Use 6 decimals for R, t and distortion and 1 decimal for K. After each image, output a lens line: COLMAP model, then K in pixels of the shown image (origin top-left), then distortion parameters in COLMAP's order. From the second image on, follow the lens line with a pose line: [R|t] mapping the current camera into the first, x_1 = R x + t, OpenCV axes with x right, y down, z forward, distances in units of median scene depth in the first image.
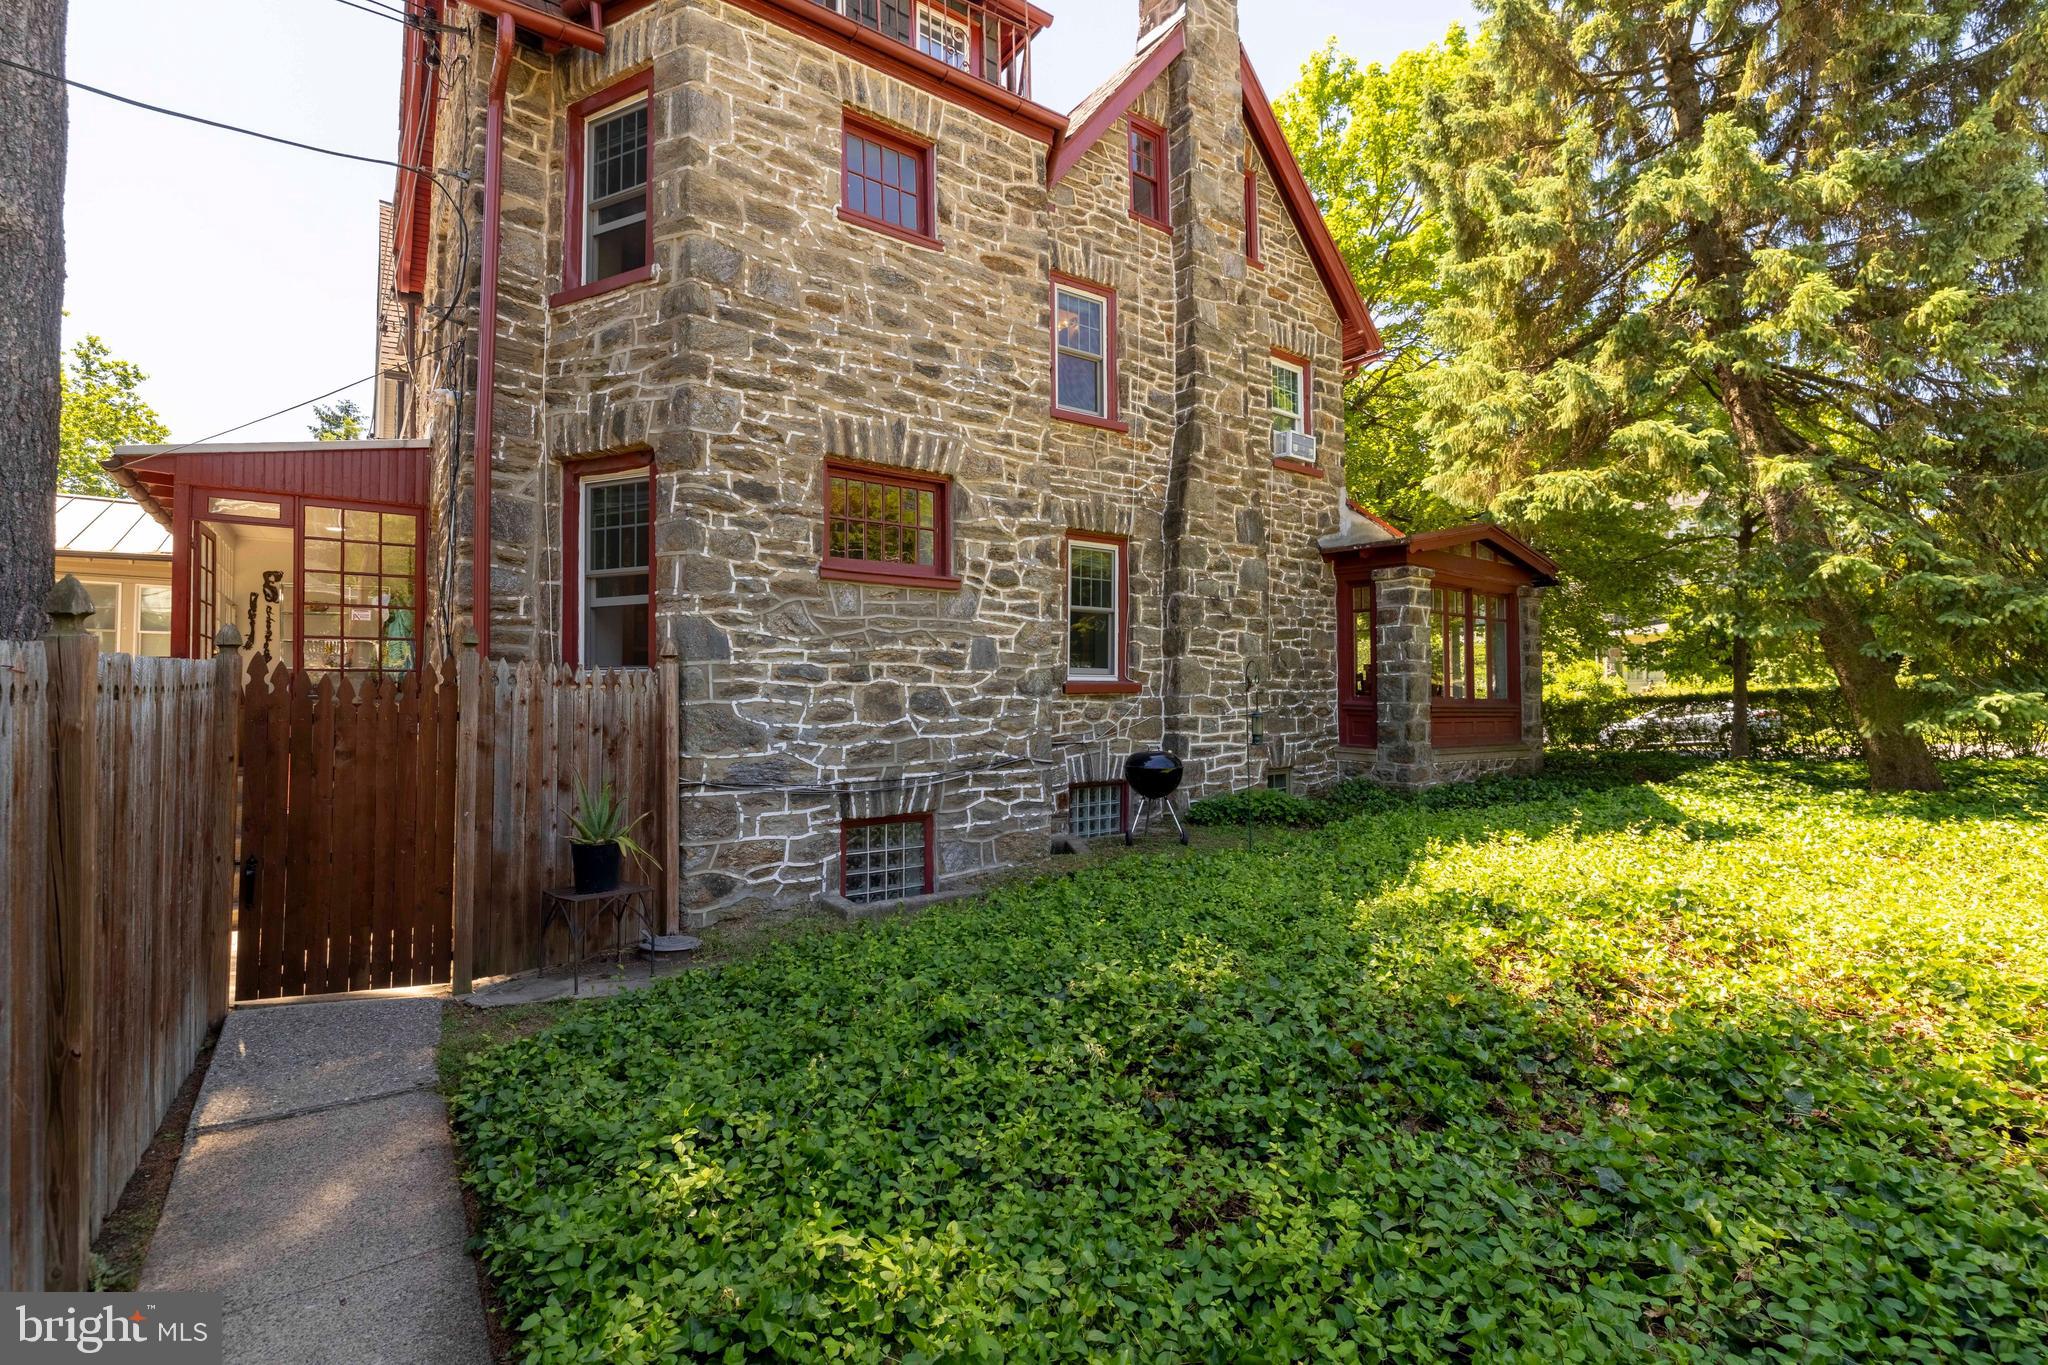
lens RADIAL K [[904.3, 0, 1015.3], [0, 904.3, 669.0], [0, 0, 1]] dist [0.000680, -0.000056]
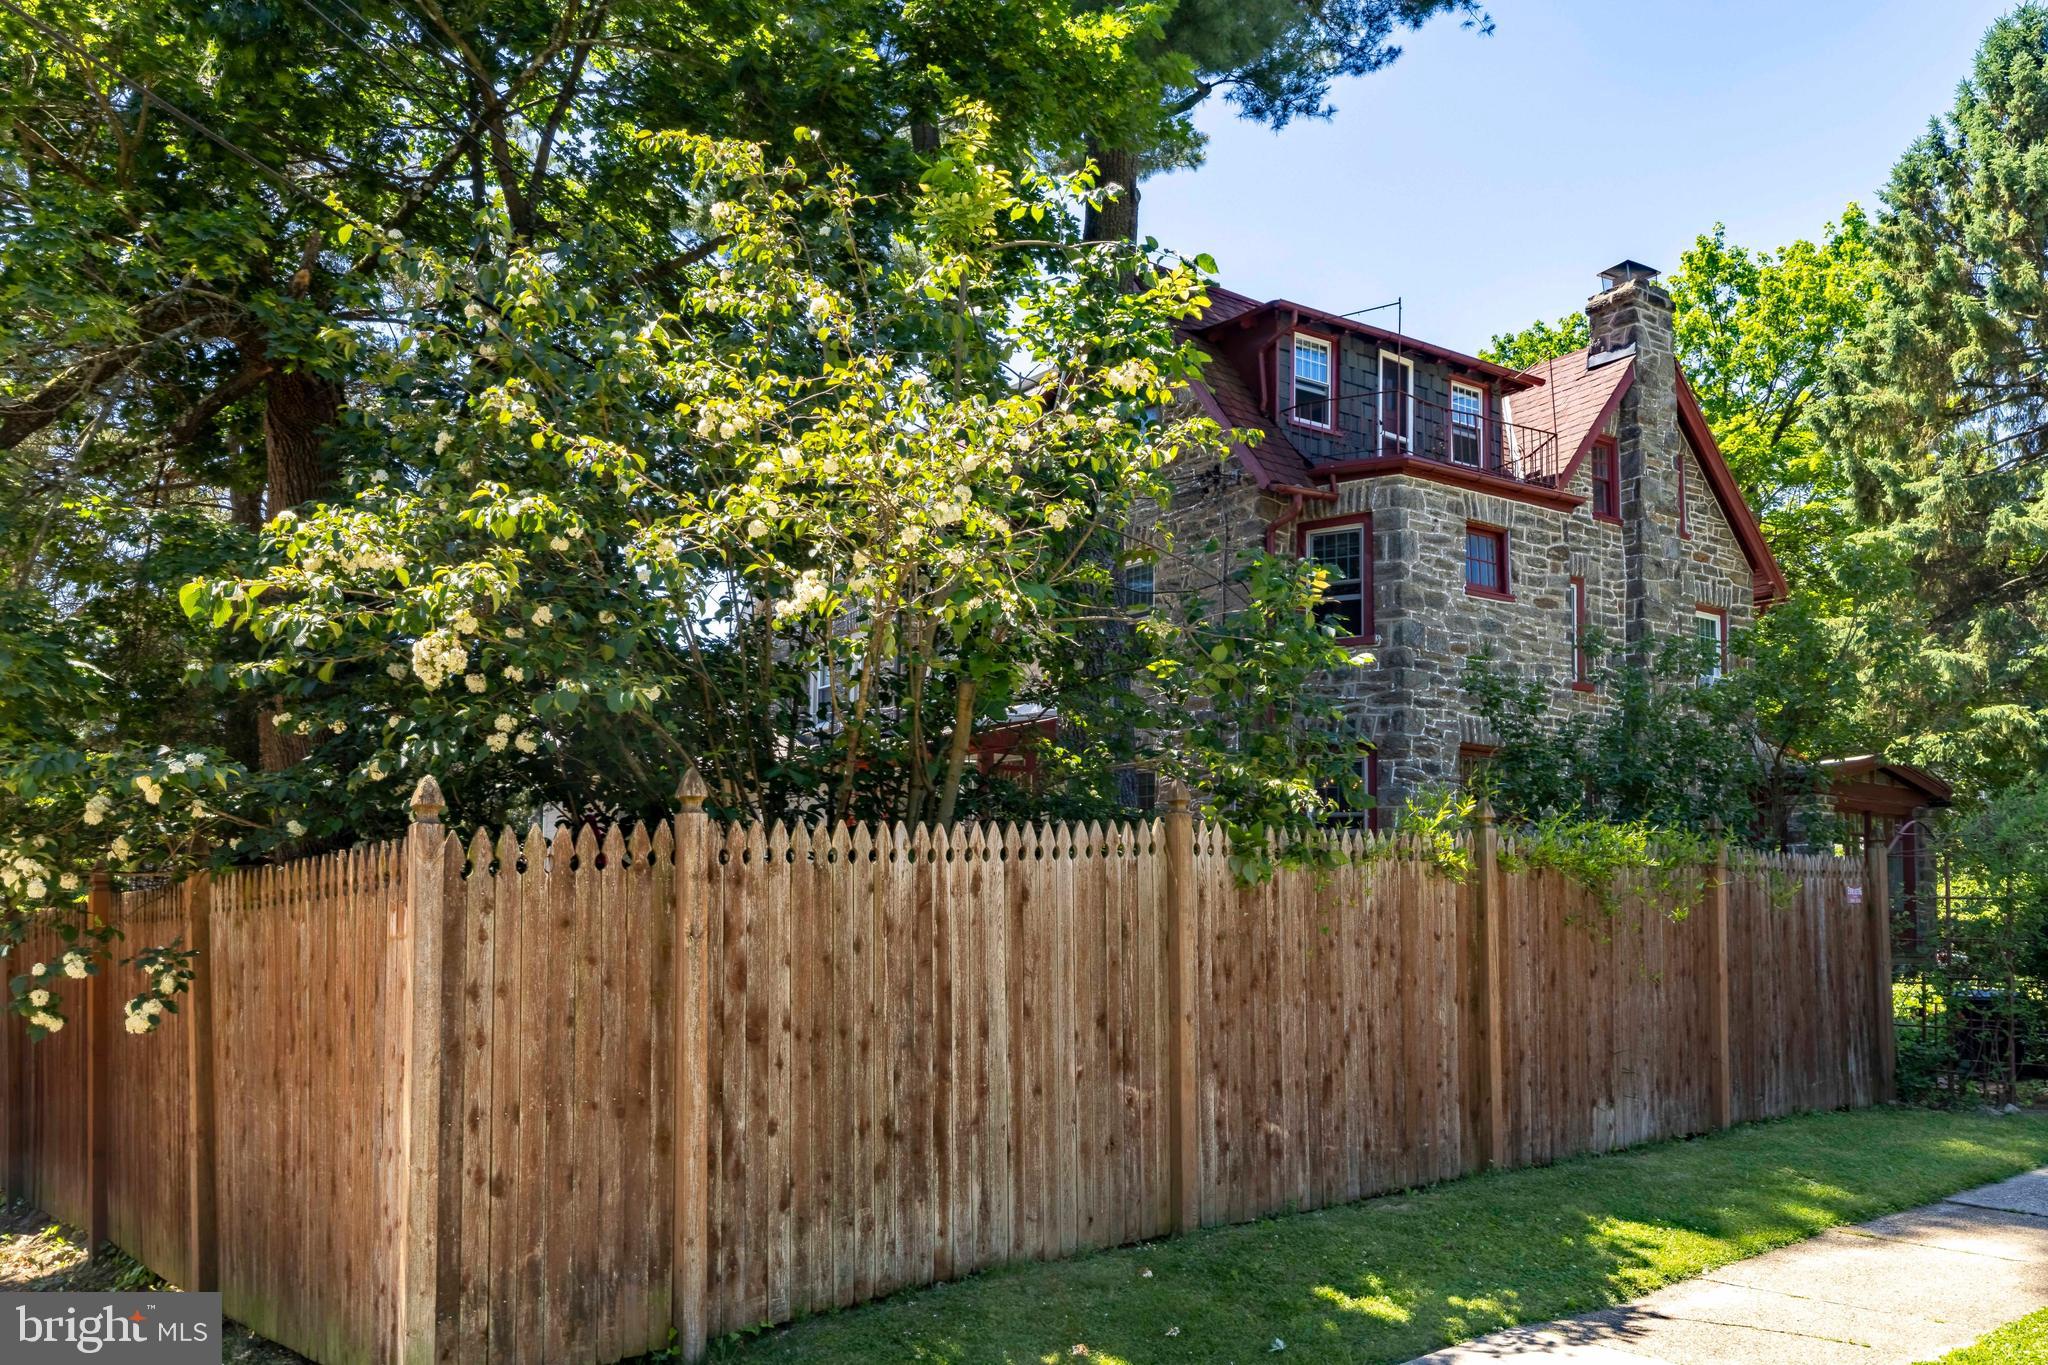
lens RADIAL K [[1577.7, 0, 1039.8], [0, 1577.7, 839.0], [0, 0, 1]] dist [0.013736, -0.016884]
pose [[0.999720, 0.010459, -0.021207, -0.765306], [-0.010991, 0.999624, -0.025112, 0.011216], [0.020936, 0.025338, 0.999460, -1.552115]]
